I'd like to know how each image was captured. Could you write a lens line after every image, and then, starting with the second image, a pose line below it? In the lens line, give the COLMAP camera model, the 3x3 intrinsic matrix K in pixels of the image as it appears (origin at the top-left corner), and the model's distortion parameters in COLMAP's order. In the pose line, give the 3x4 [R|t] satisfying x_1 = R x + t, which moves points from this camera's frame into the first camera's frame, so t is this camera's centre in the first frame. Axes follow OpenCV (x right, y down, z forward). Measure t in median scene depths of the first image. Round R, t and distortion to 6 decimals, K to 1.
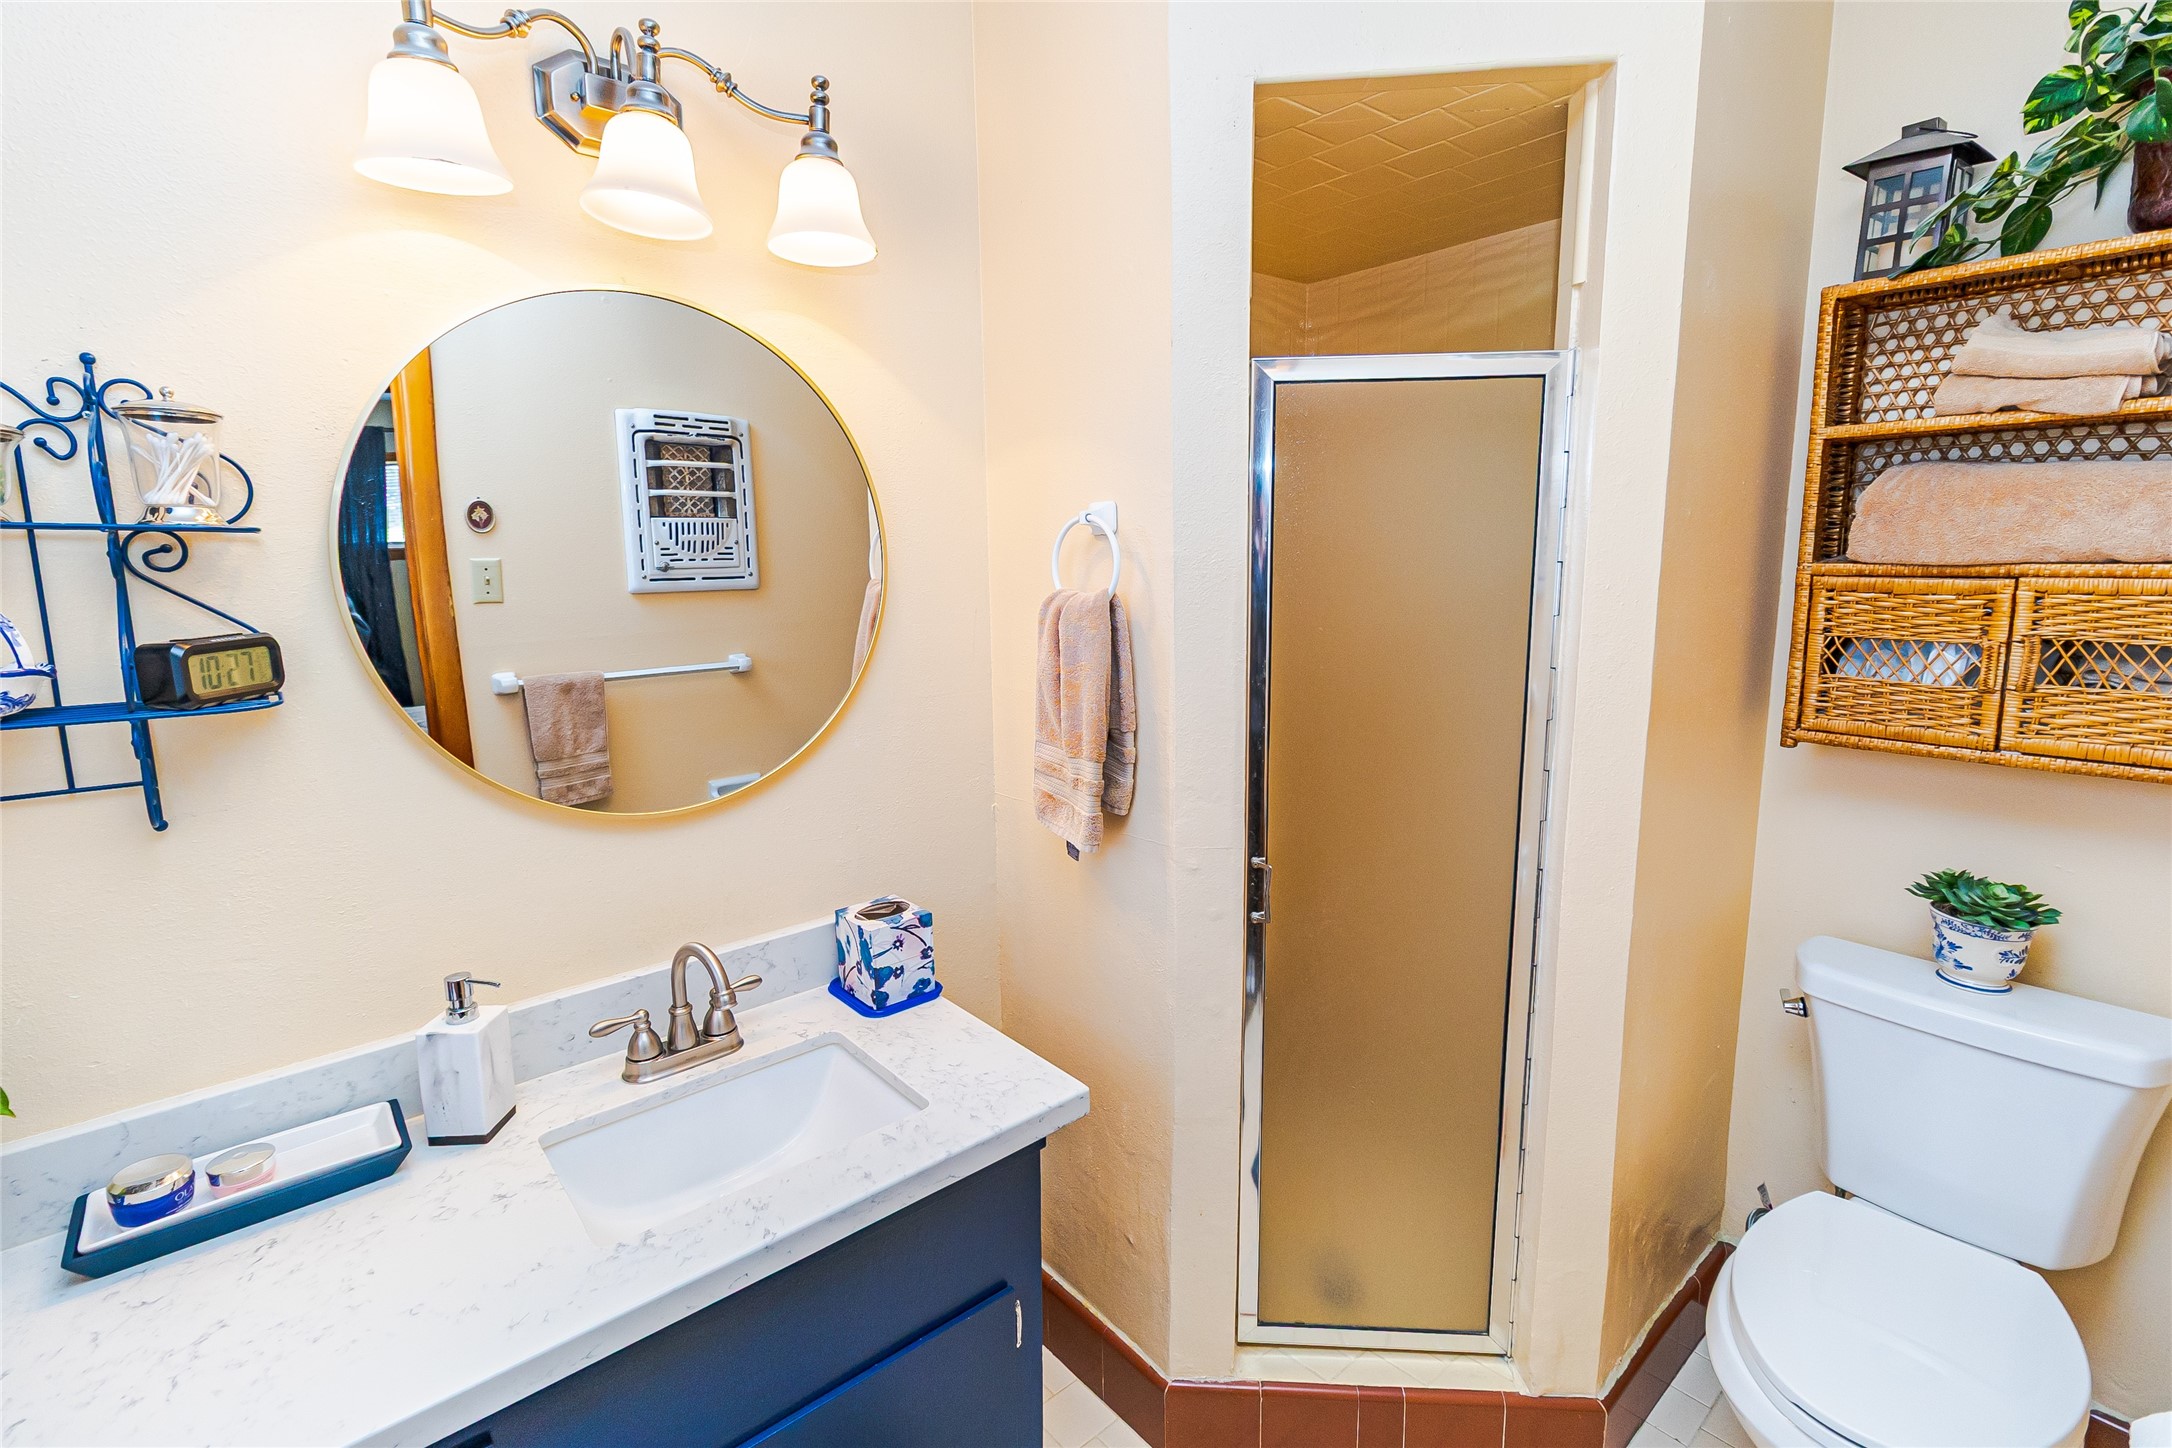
lens RADIAL K [[998.6, 0, 1071.4], [0, 998.6, 719.2], [0, 0, 1]] dist [0.007784, -0.002048]
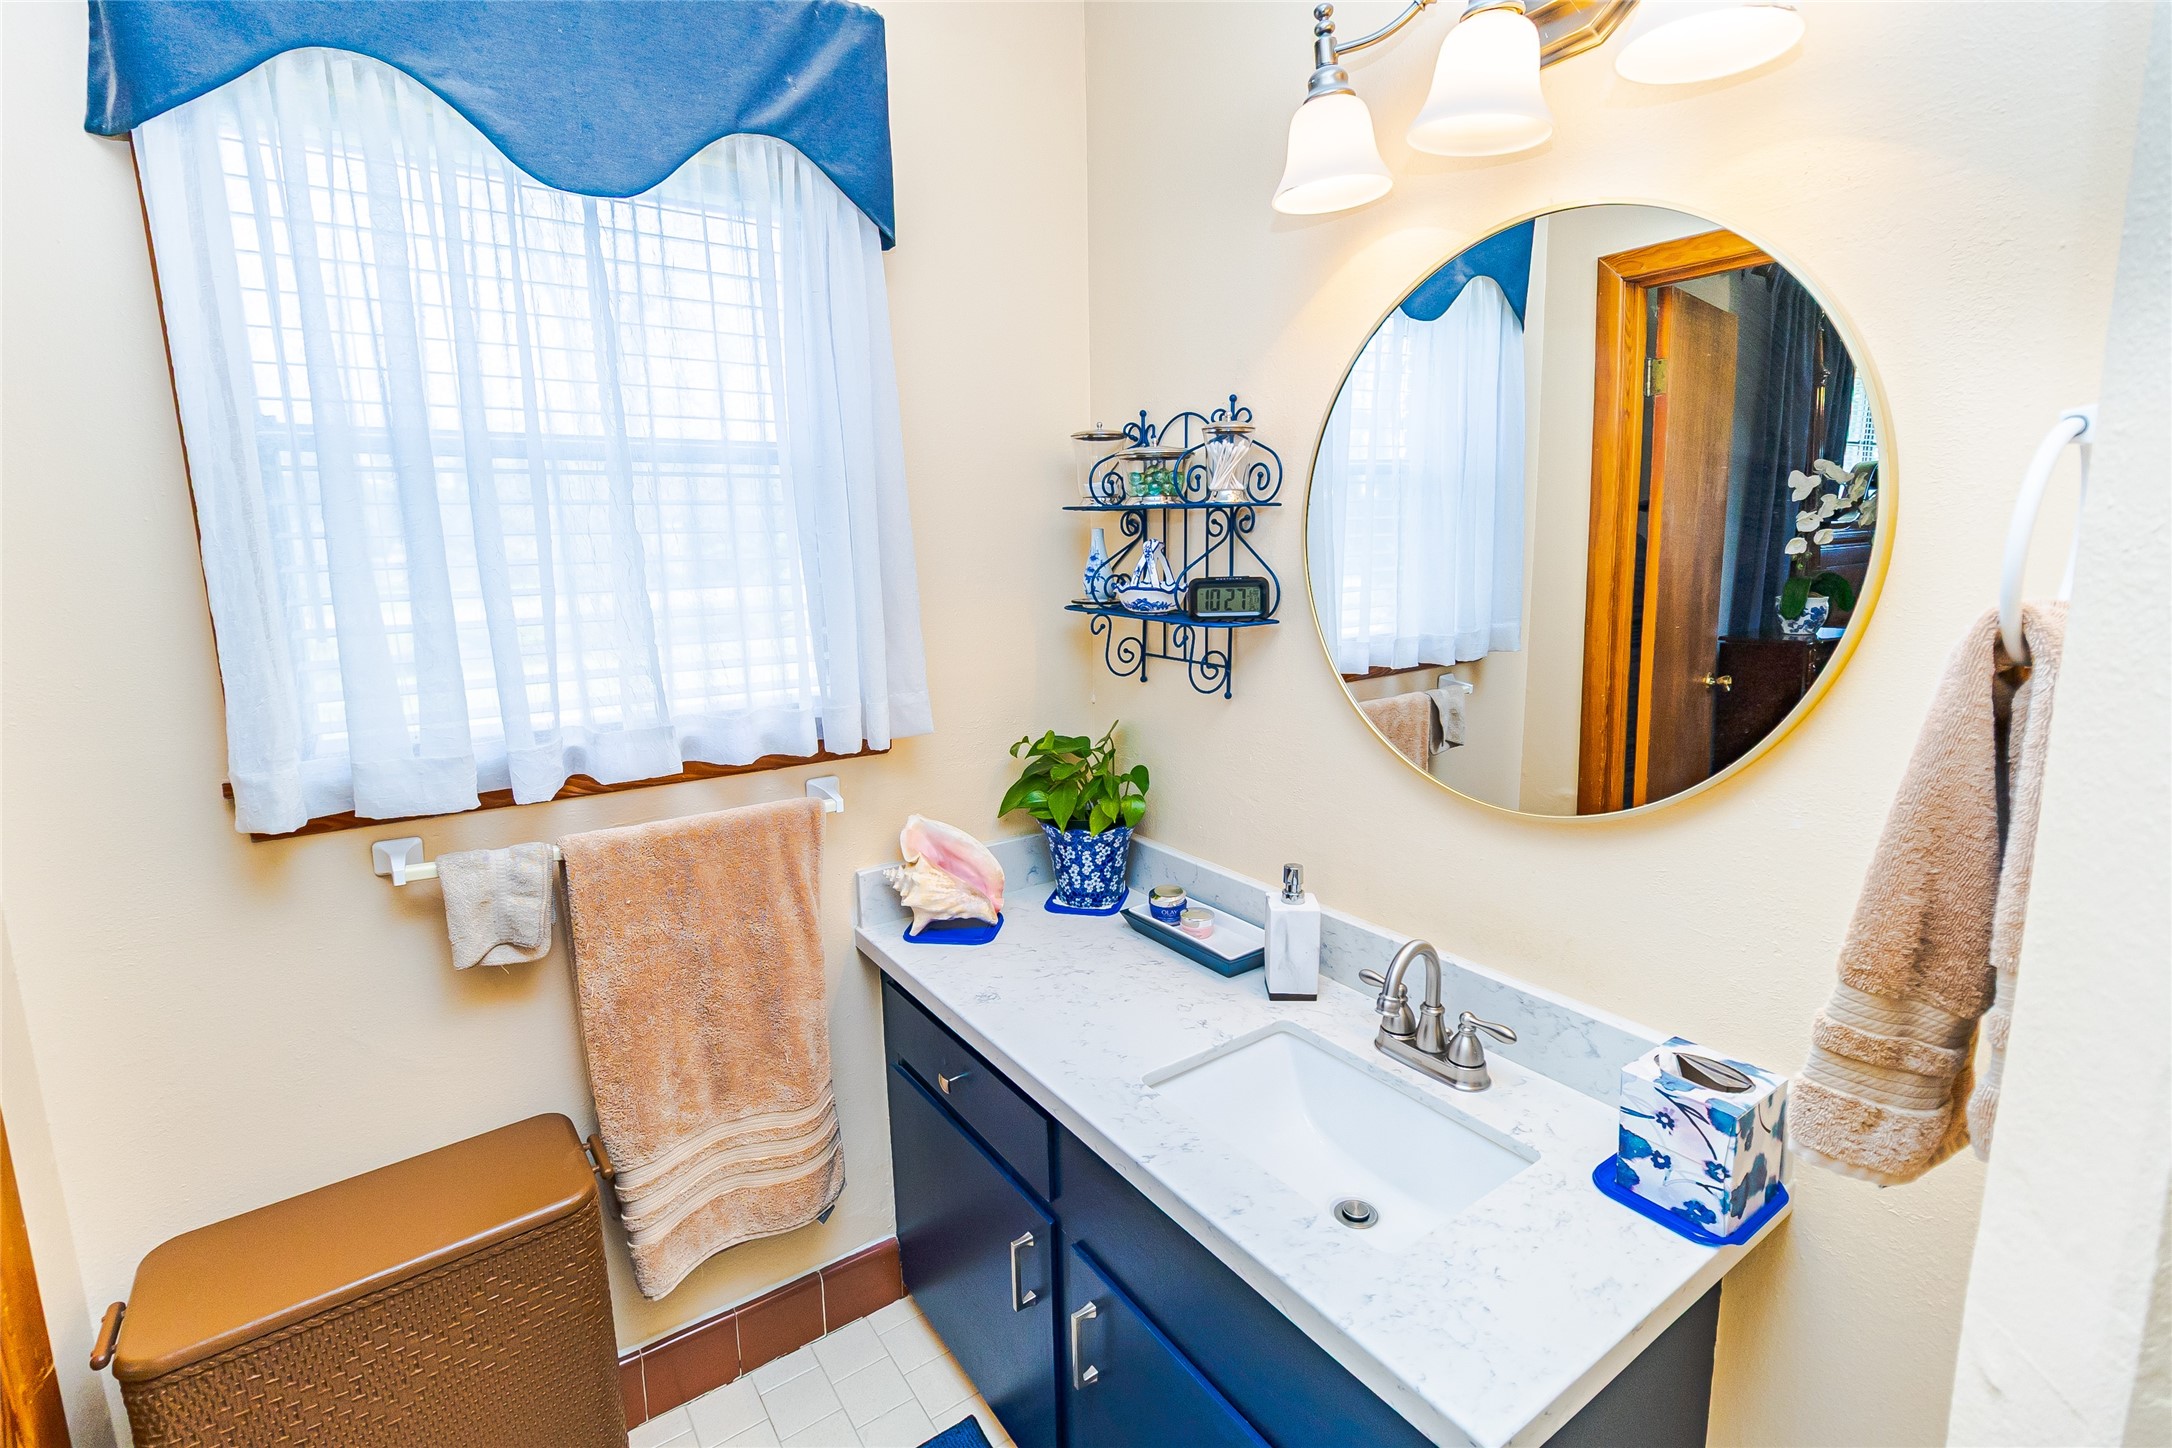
lens RADIAL K [[998.6, 0, 1074.3], [0, 998.6, 712.8], [0, 0, 1]] dist [0.007784, -0.002048]
pose [[-0.131349, 0.193318, -0.972304, 0.531473], [-0.128547, 0.969200, 0.210066, -0.136163], [0.982967, 0.152578, -0.102453, 0.762013]]
